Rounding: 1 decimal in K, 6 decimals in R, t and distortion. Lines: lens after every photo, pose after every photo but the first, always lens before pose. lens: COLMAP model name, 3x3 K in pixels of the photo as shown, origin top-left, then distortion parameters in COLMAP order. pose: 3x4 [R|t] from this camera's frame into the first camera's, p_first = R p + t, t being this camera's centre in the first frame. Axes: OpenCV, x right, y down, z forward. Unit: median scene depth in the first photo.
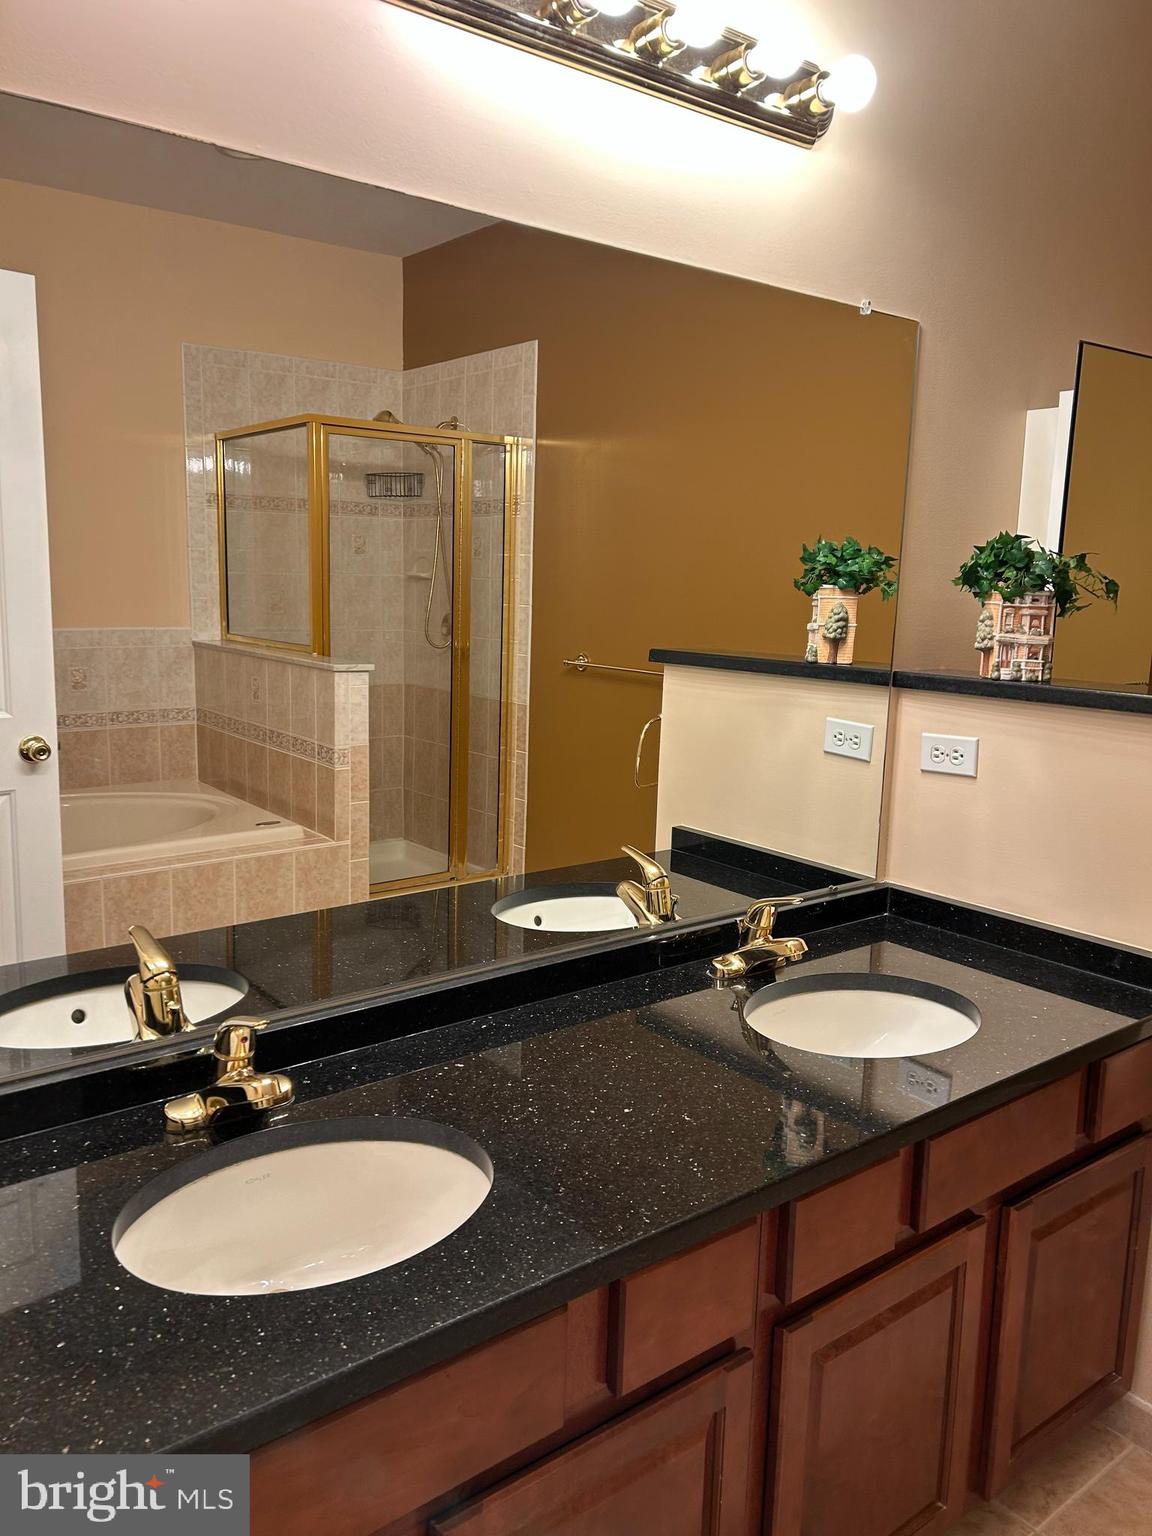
lens RADIAL K [[1153.0, 0, 576.0], [0, 1153.0, 768.0], [0, 0, 1]] dist [0.071137, 0.000203]
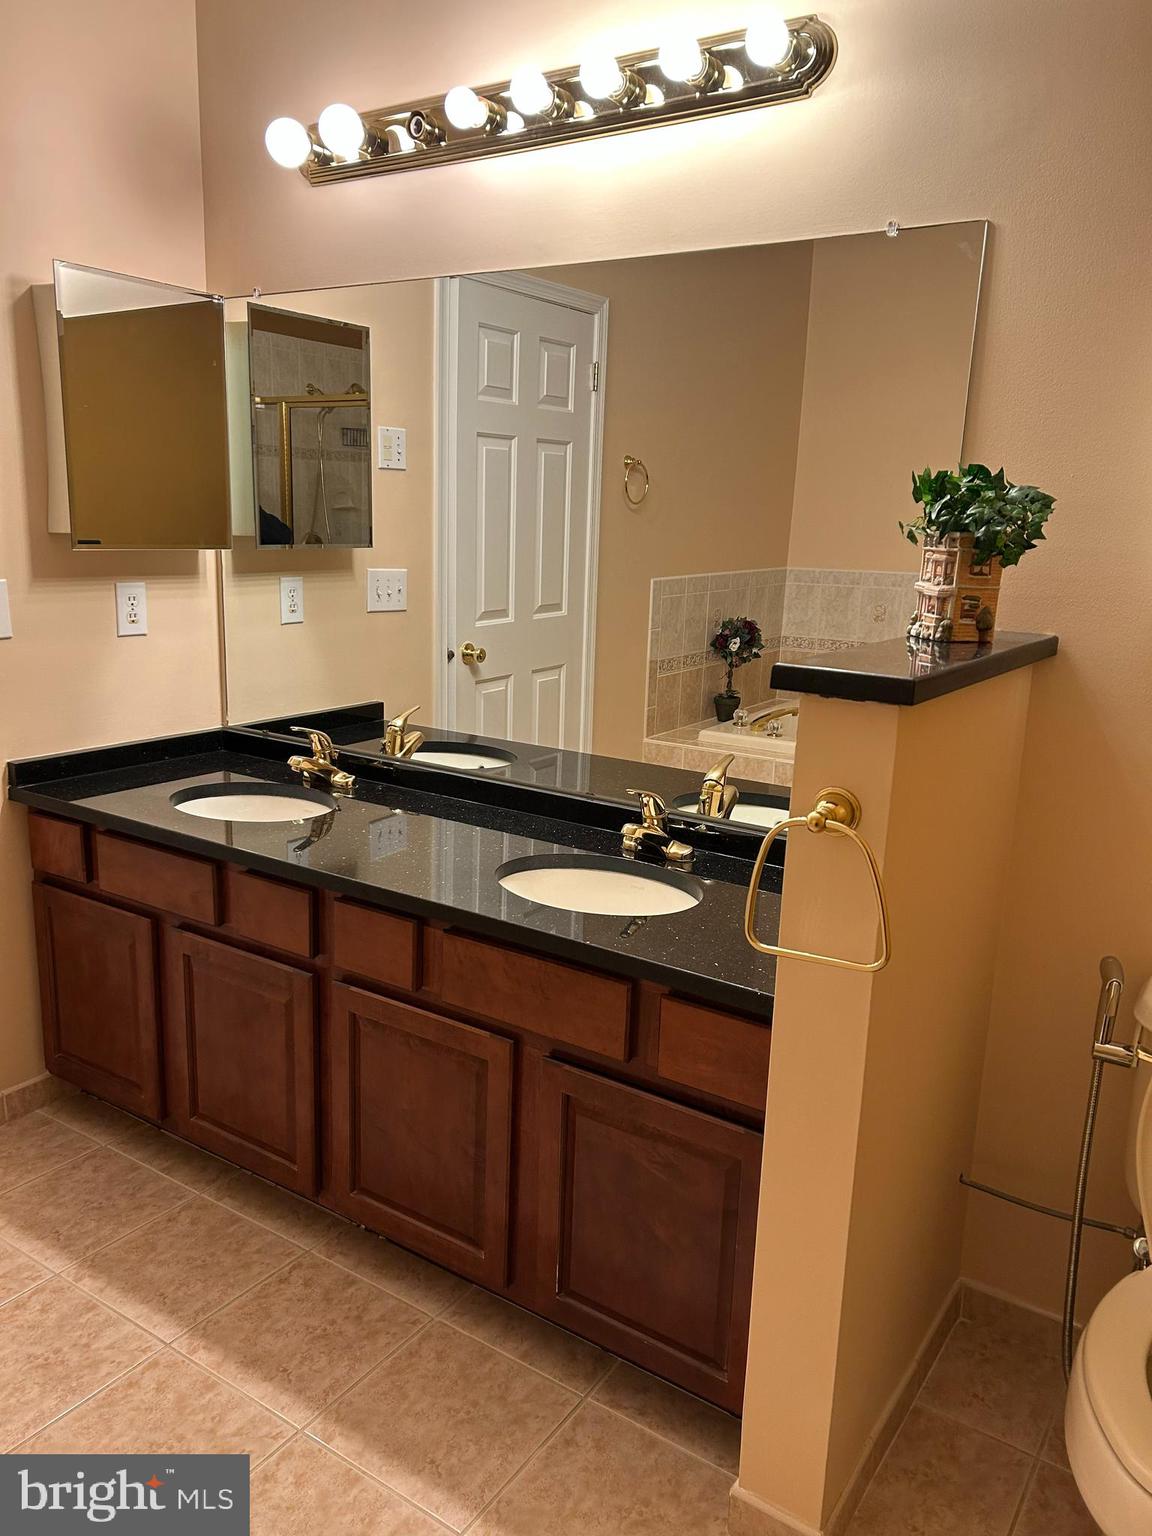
lens RADIAL K [[1153.0, 0, 576.0], [0, 1153.0, 768.0], [0, 0, 1]] dist [0.071137, 0.000203]
pose [[0.311834, 0.191022, -0.930736, 1.132353], [-0.191287, 0.972146, 0.135432, -0.050071], [0.930682, 0.135806, 0.339689, 0.498897]]
